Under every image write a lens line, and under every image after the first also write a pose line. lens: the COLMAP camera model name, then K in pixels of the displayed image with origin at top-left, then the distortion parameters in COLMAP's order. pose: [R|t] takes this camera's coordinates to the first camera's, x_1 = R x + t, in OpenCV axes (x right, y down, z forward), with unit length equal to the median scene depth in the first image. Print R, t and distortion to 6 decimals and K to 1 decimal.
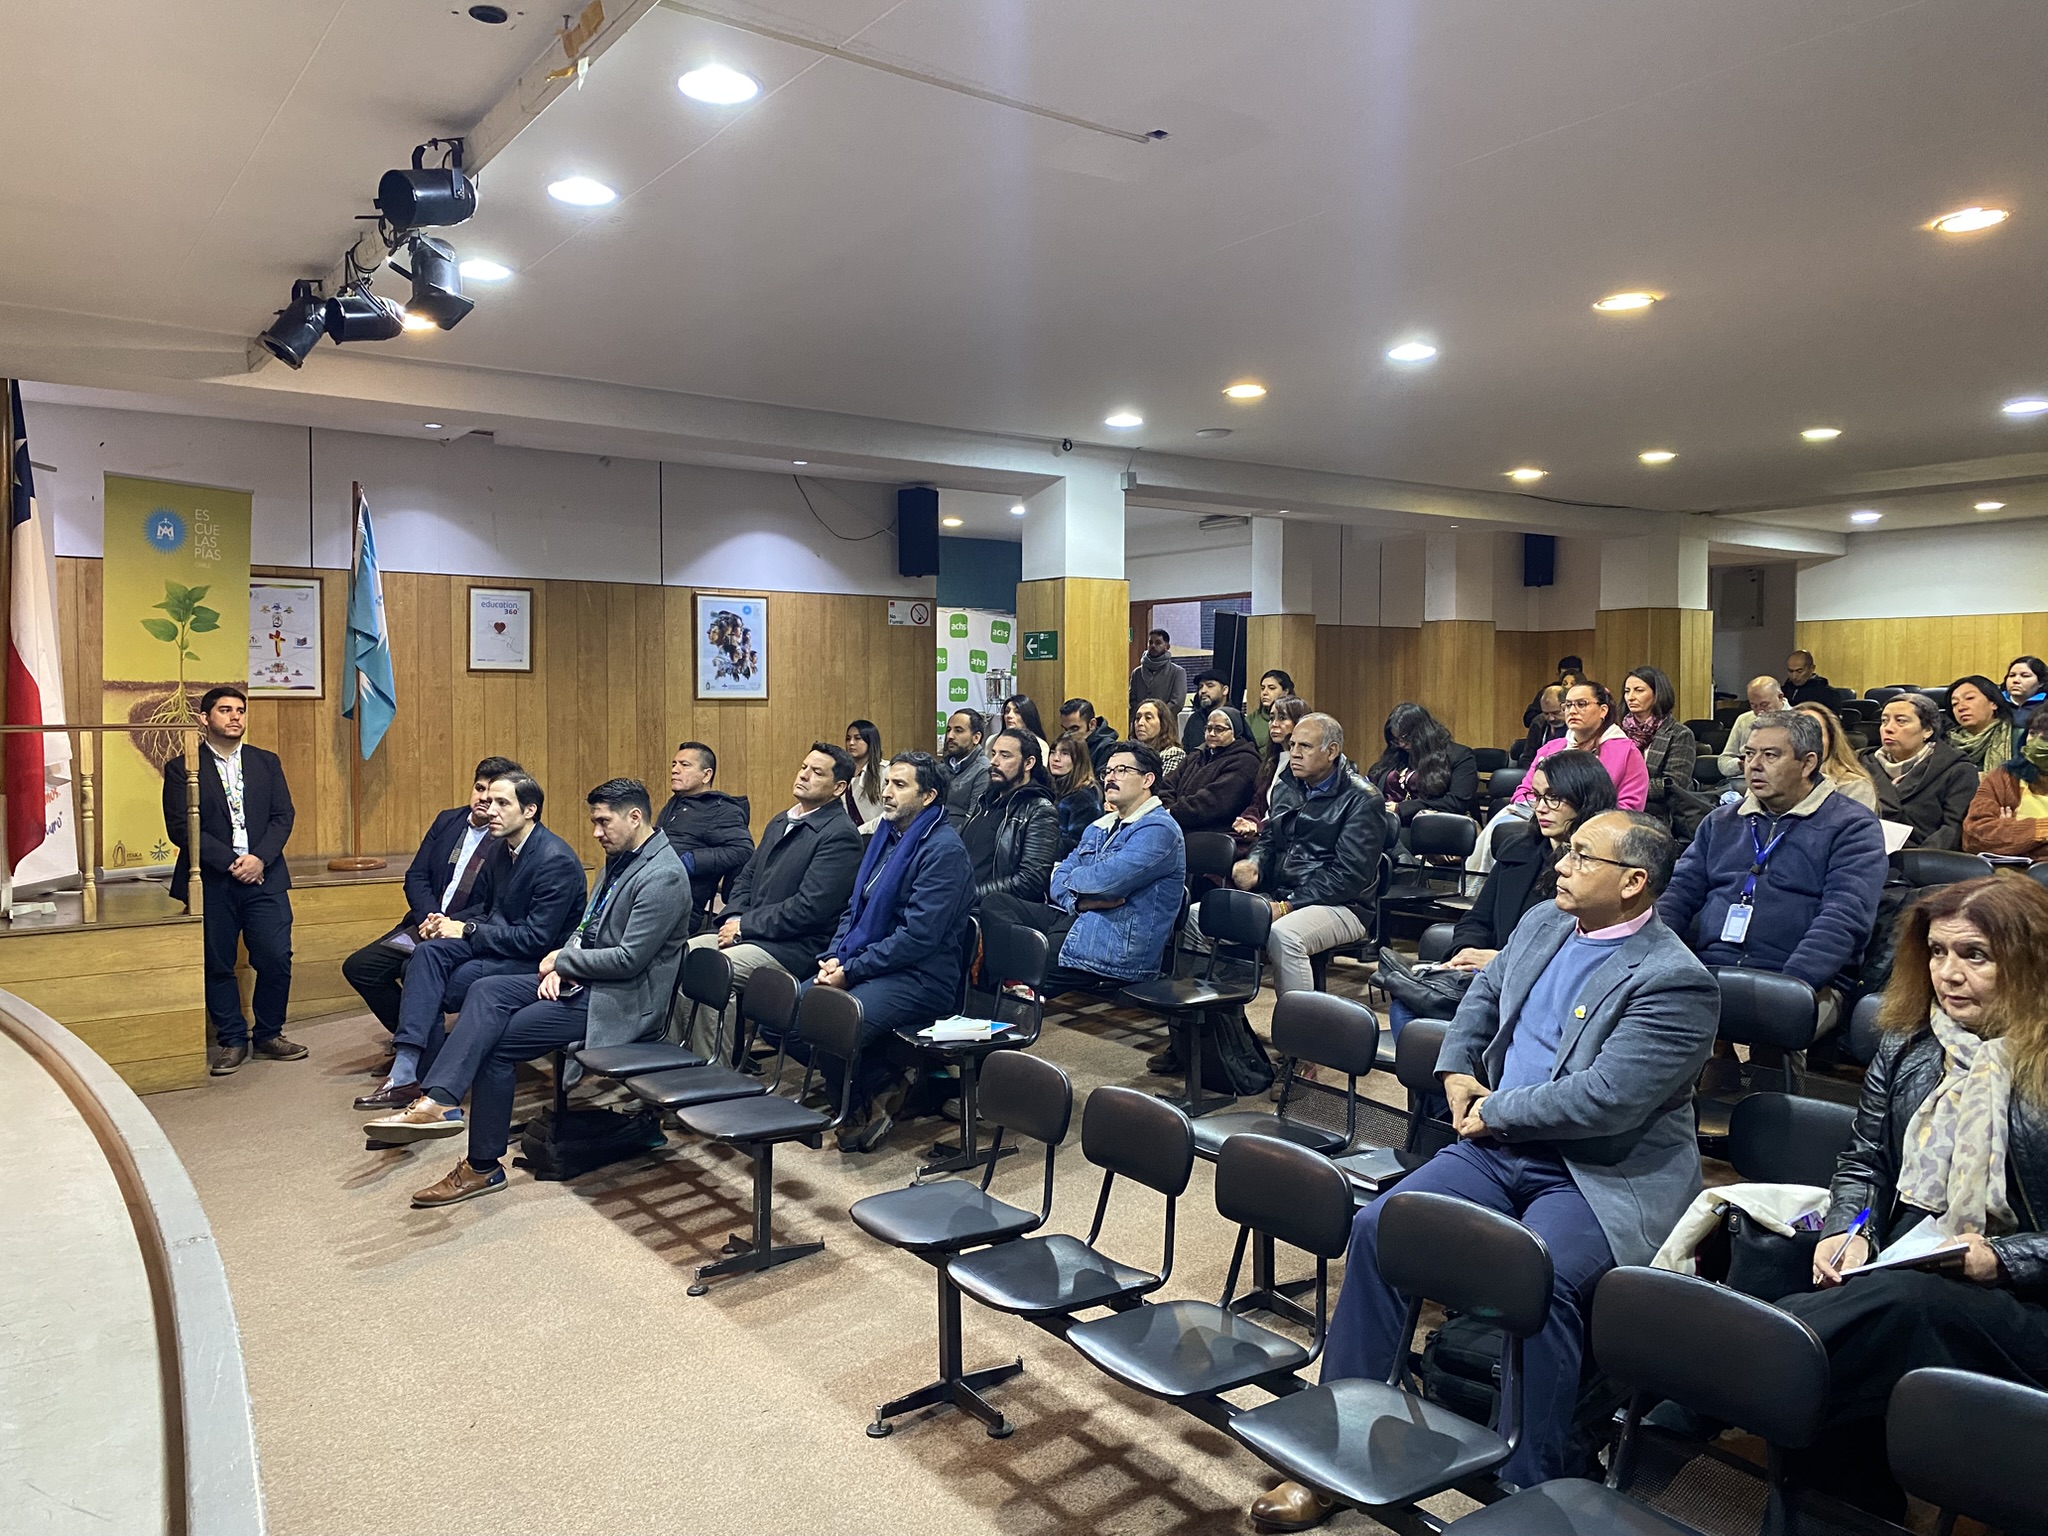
lens RADIAL K [[1541.5, 0, 1024.0], [0, 1541.5, 768.0], [0, 0, 1]] dist [0.002773, 0.002760]
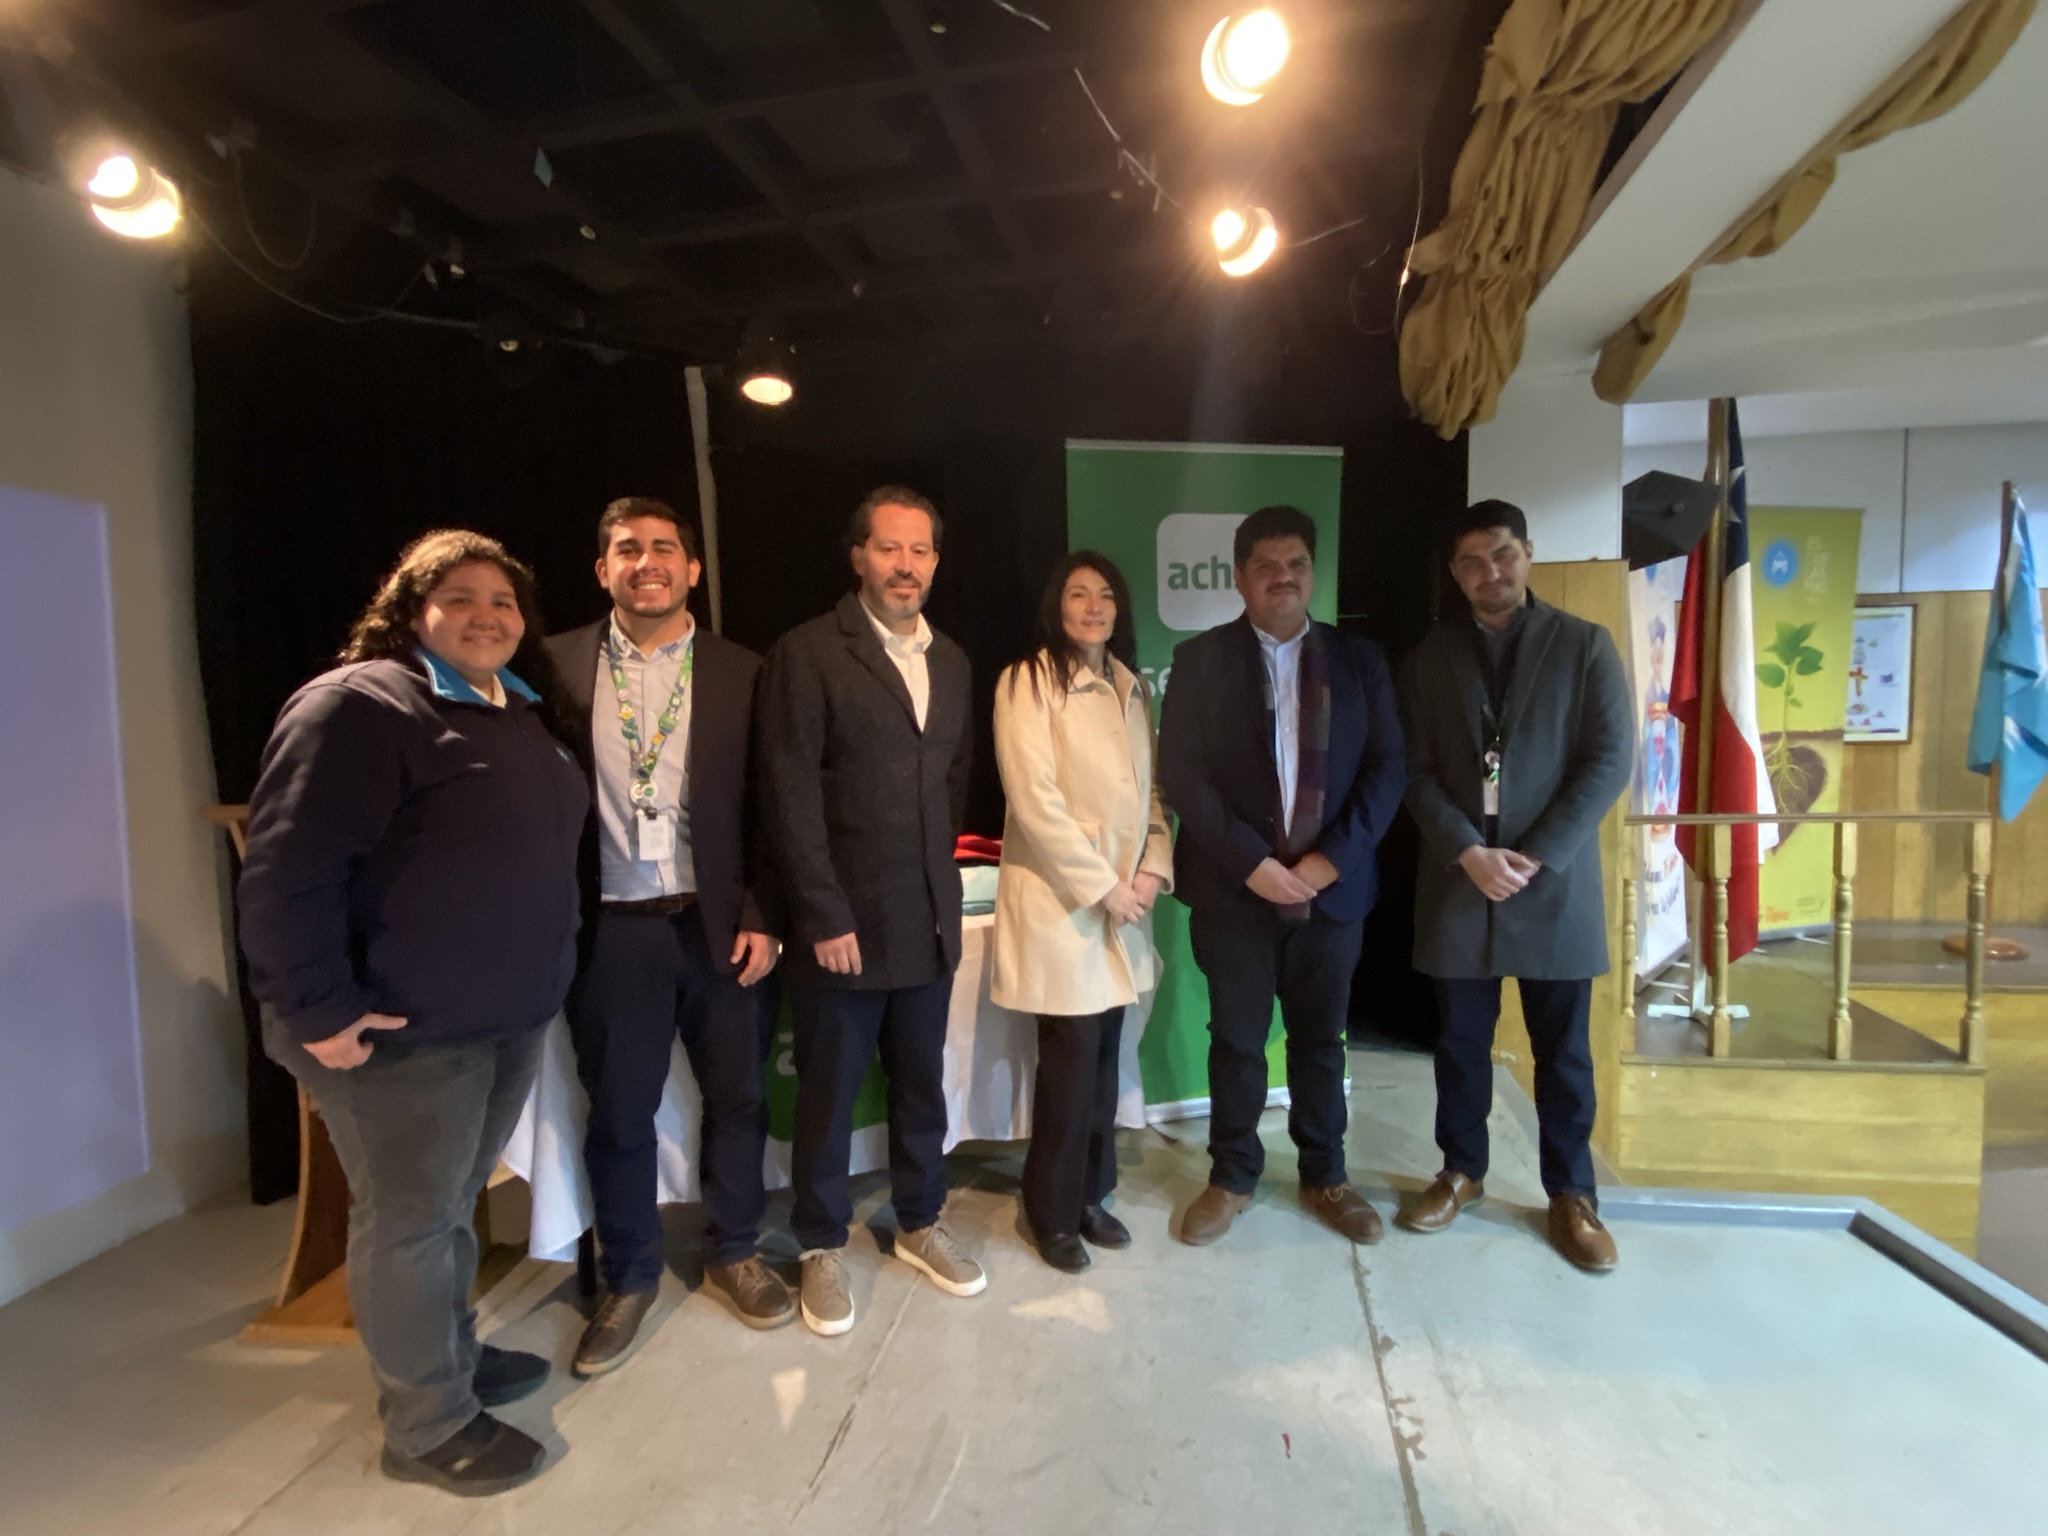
lens RADIAL K [[1054.8, 0, 1024.0], [0, 1054.8, 768.0], [0, 0, 1]] dist [-0.028612, 0.000134]
pose [[0.697528, 0.032865, -0.715803, -0.405912], [-0.004485, 0.999128, 0.041503, -0.055817], [0.716543, -0.025739, 0.697068, 0.251546]]
